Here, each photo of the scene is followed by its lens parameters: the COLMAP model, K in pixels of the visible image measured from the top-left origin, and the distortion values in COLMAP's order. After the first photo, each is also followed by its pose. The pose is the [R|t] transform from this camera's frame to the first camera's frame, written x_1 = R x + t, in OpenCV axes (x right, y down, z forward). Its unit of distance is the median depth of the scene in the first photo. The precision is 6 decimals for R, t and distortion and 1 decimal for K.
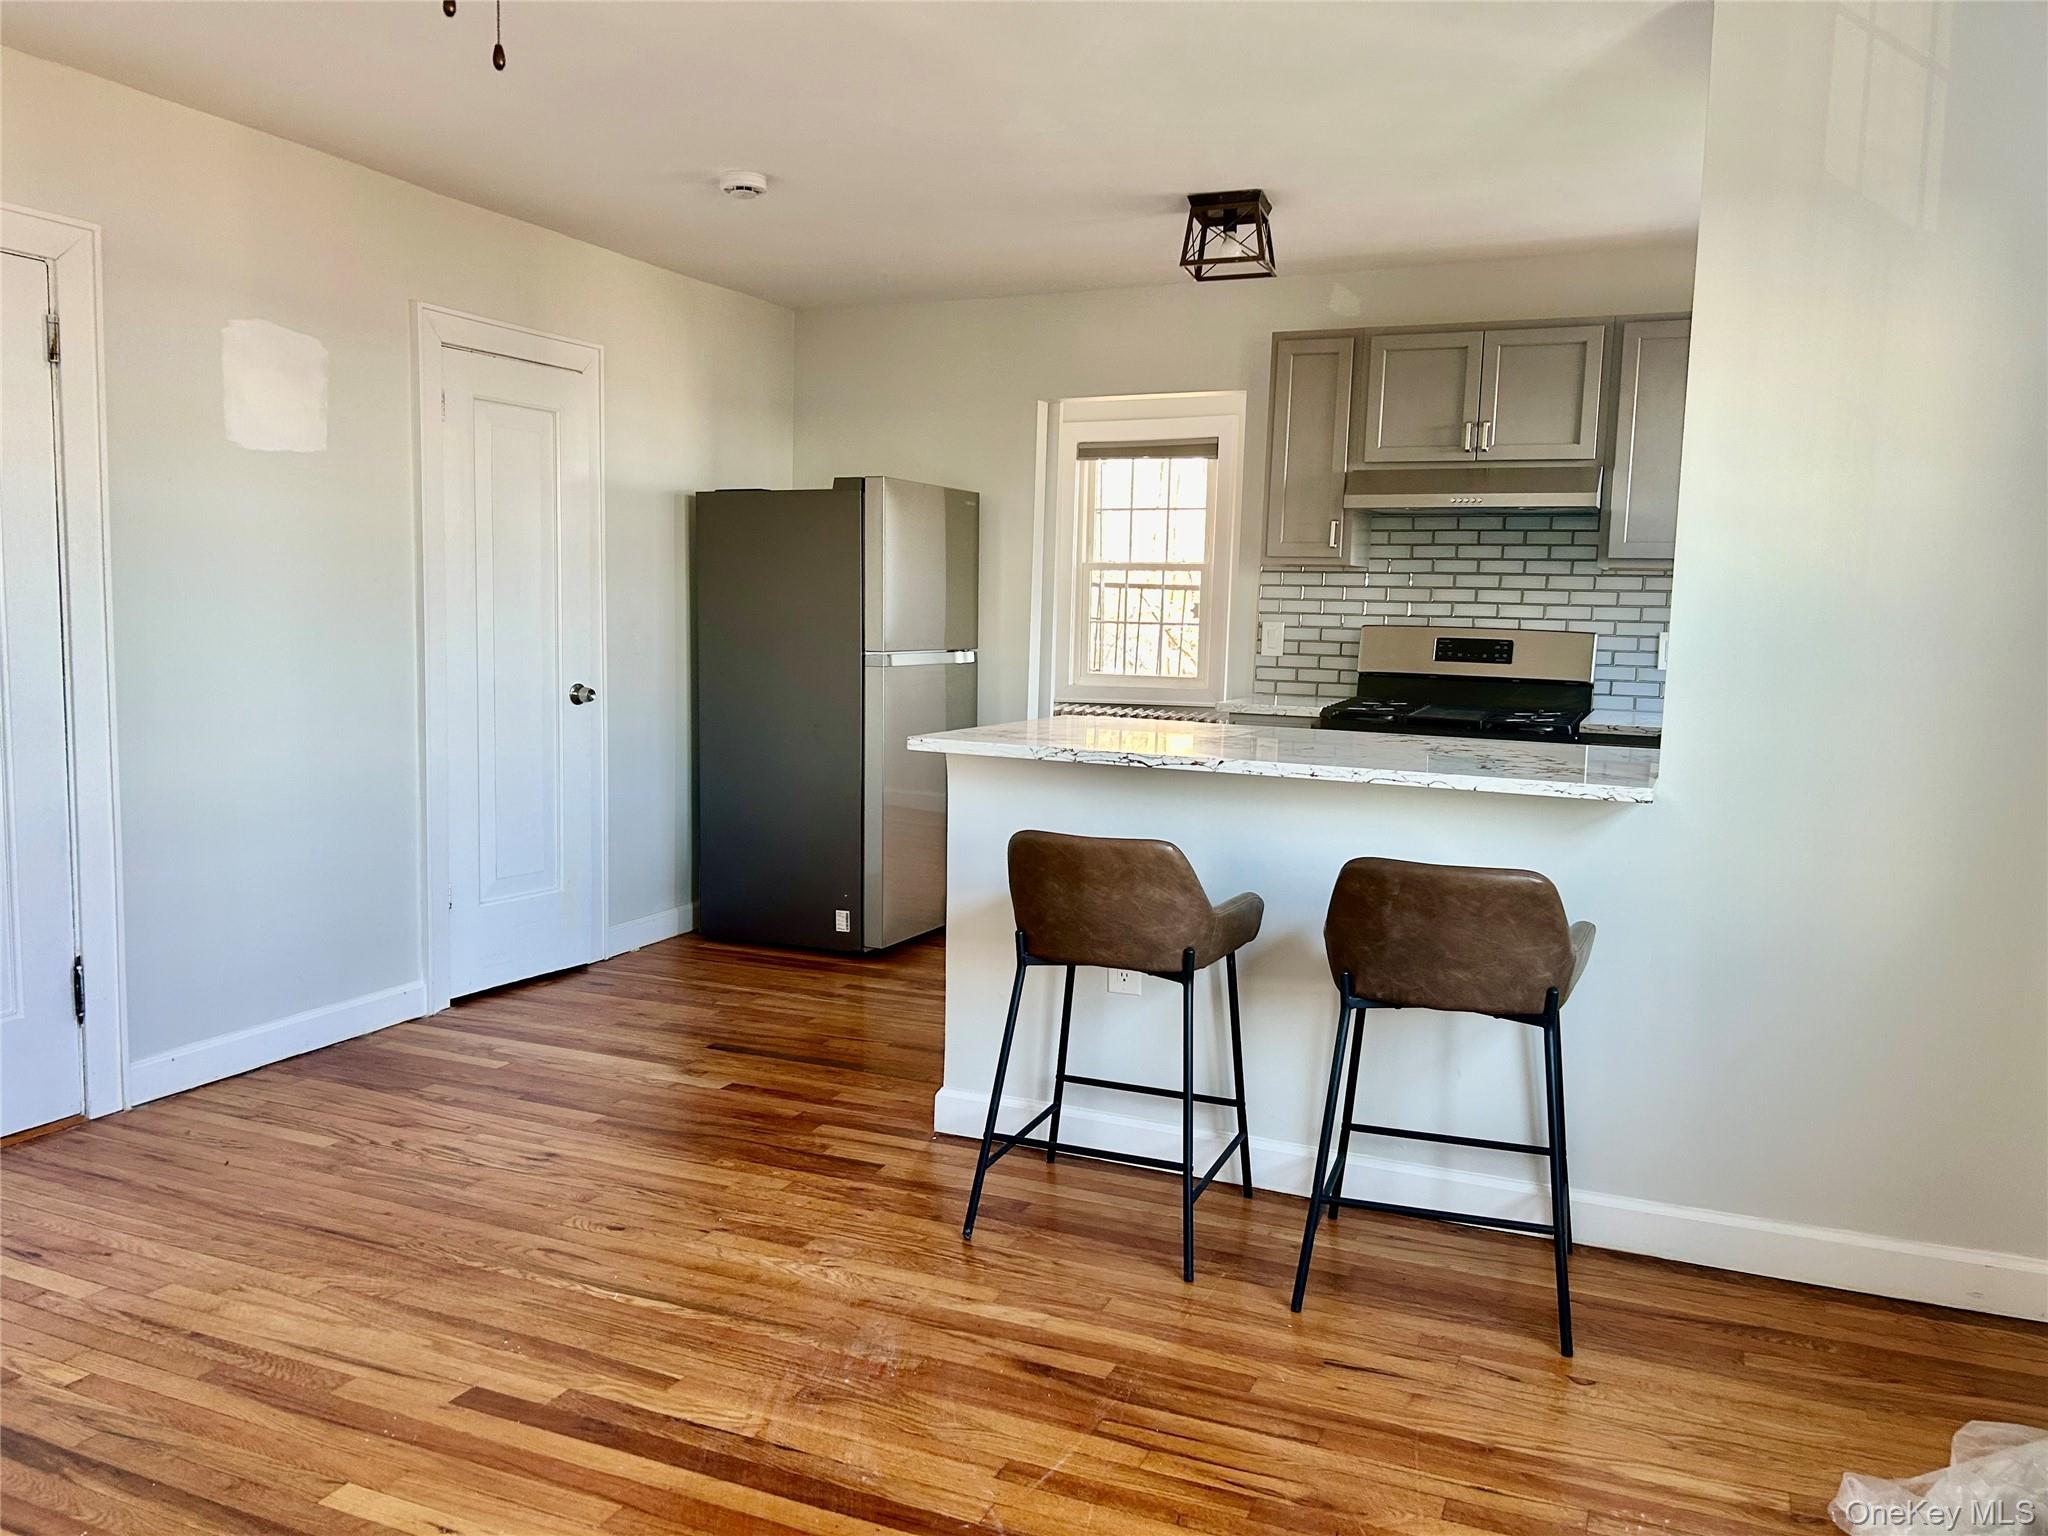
lens RADIAL K [[1610.7, 0, 991.7], [0, 1610.7, 772.0], [0, 0, 1]] dist [0.089489, -0.096532]
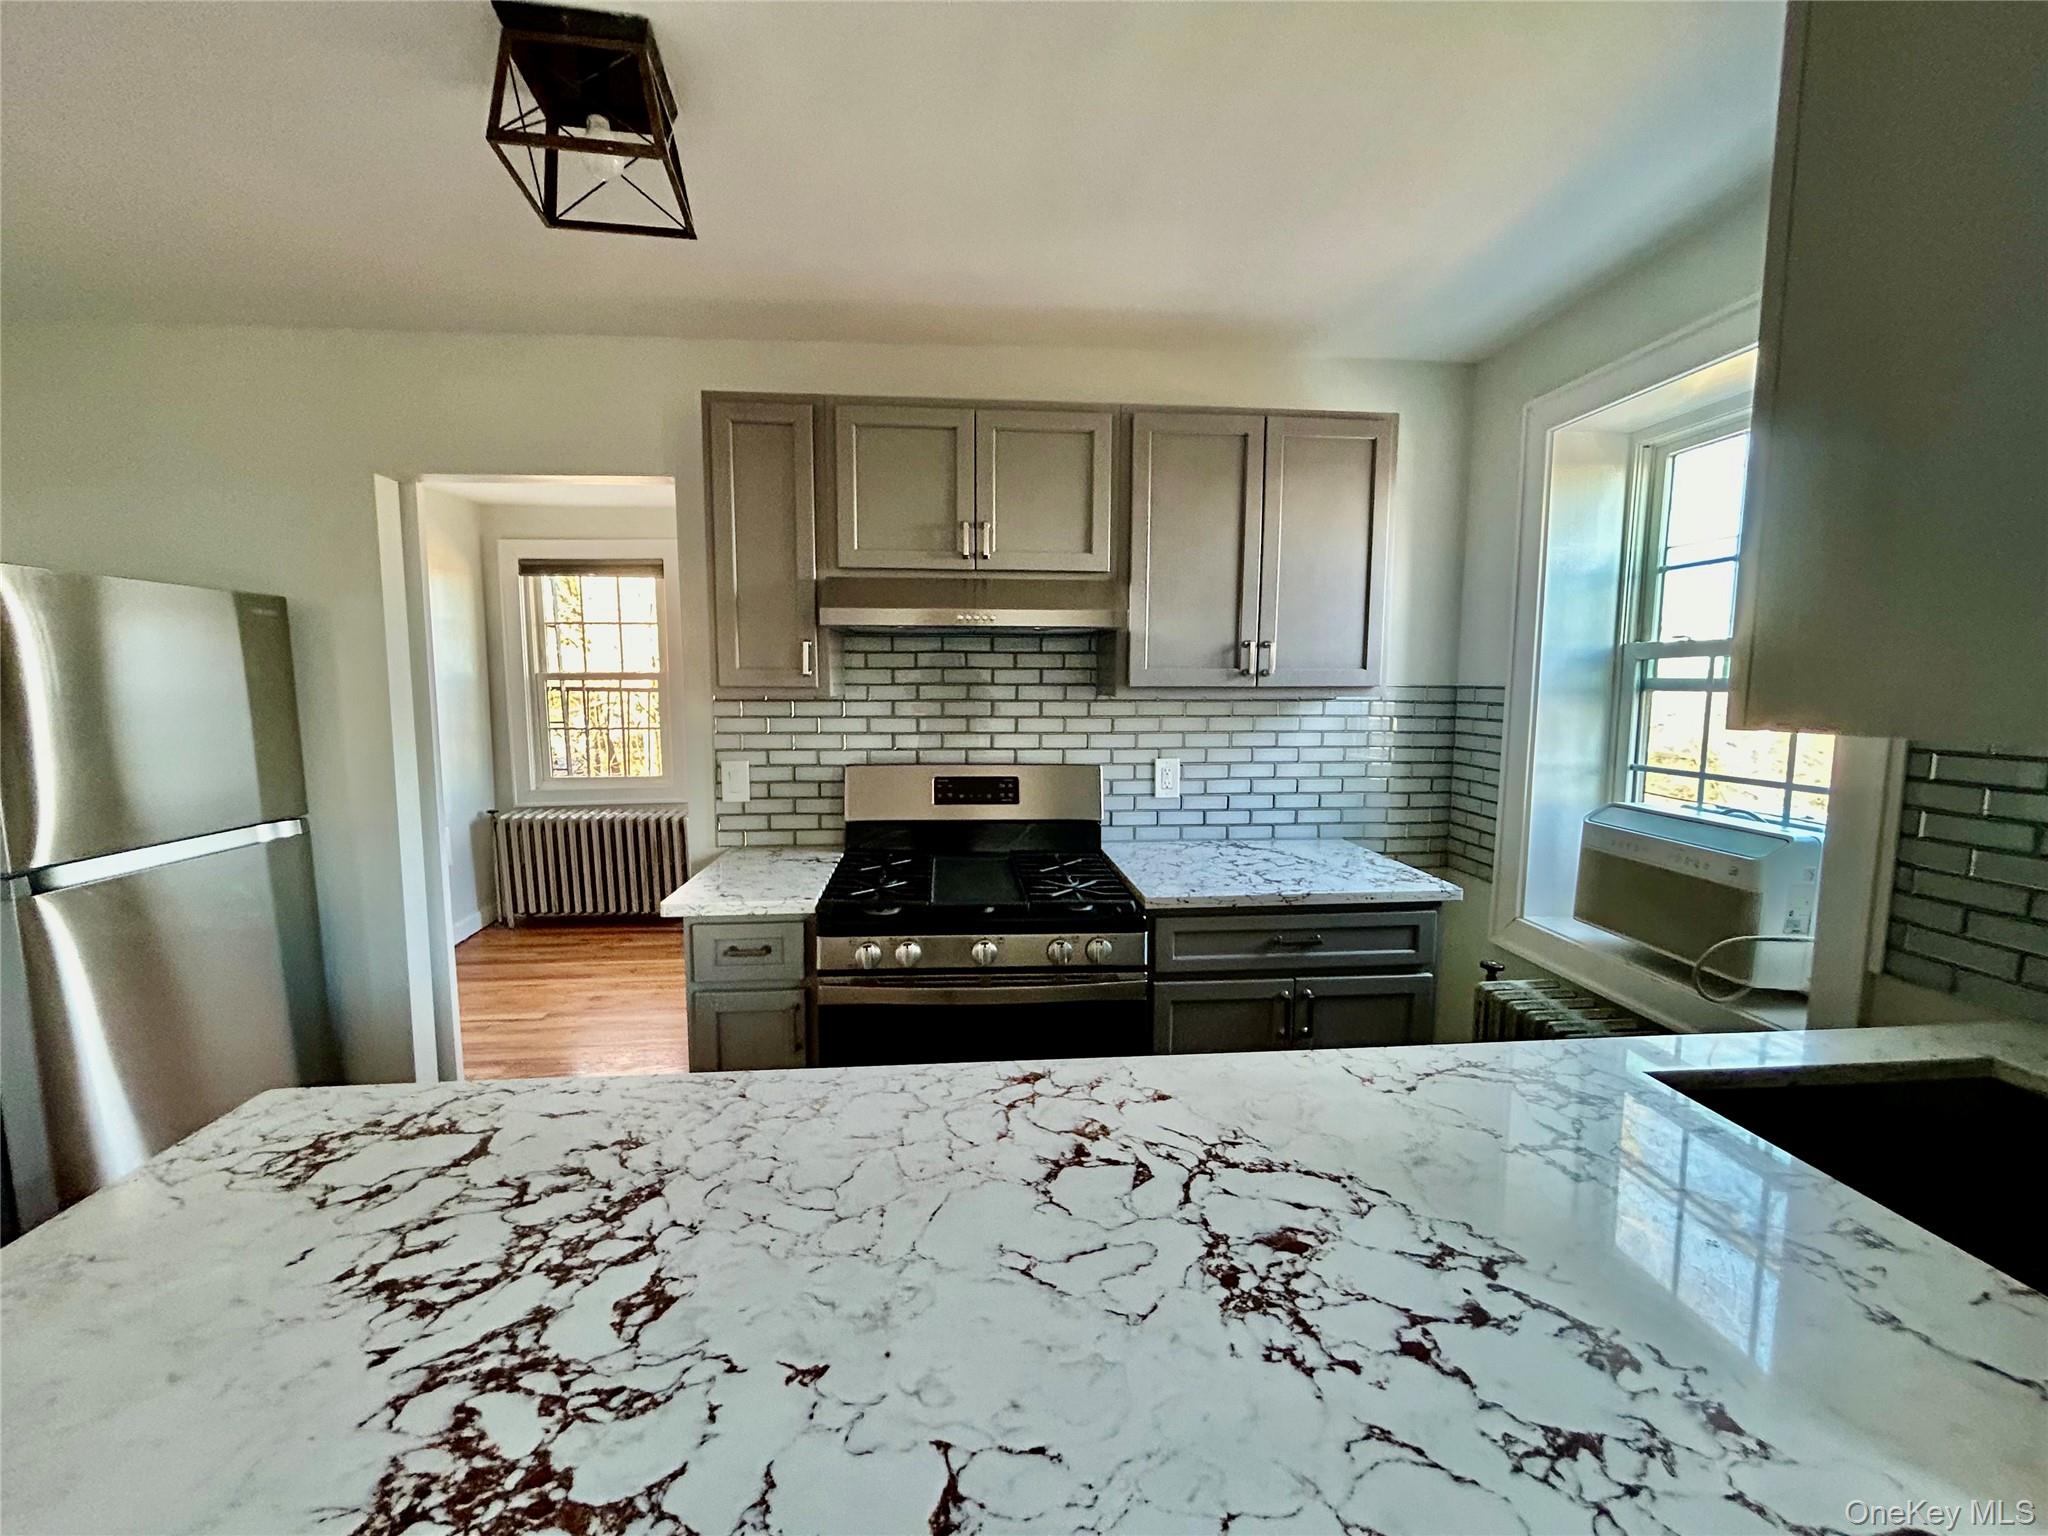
lens RADIAL K [[833.3, 0, 1024.0], [0, 833.3, 768.0], [0, 0, 1]] dist [0.000714, 0.000243]
pose [[0.869849, -0.075912, 0.487442, 0.114262], [0.071645, 0.997053, 0.027425, -0.108953], [-0.488088, 0.011067, 0.872724, 0.668957]]
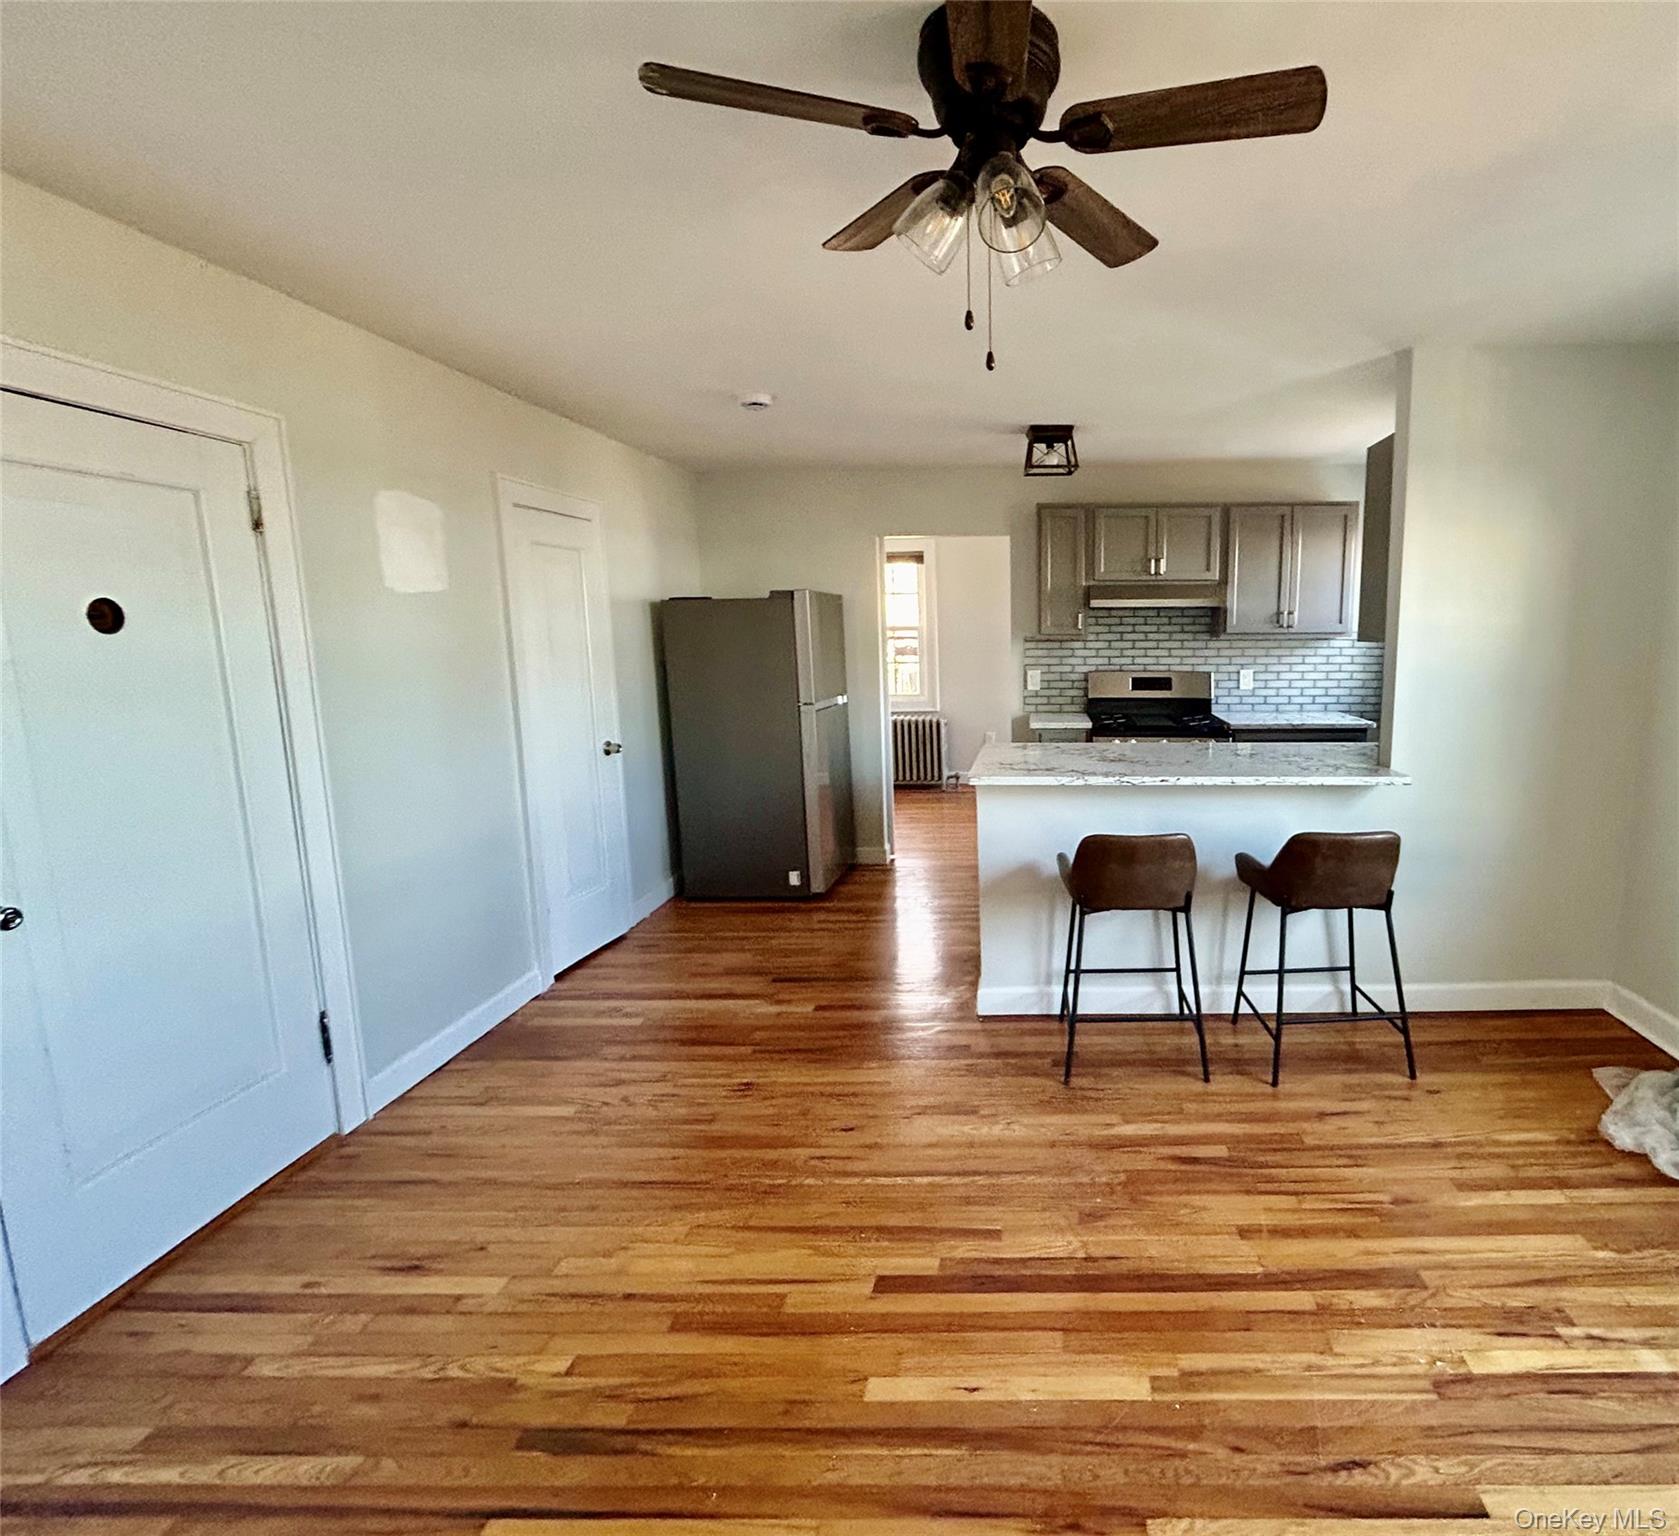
lens RADIAL K [[922.2, 0, 1026.4], [0, 922.2, 765.5], [0, 0, 1]] dist [0.003405, 0.001191]
pose [[0.911562, -0.091638, 0.400821, -0.282434], [0.071382, 0.995315, 0.065214, -0.068325], [-0.404920, -0.030835, 0.913832, 0.125960]]
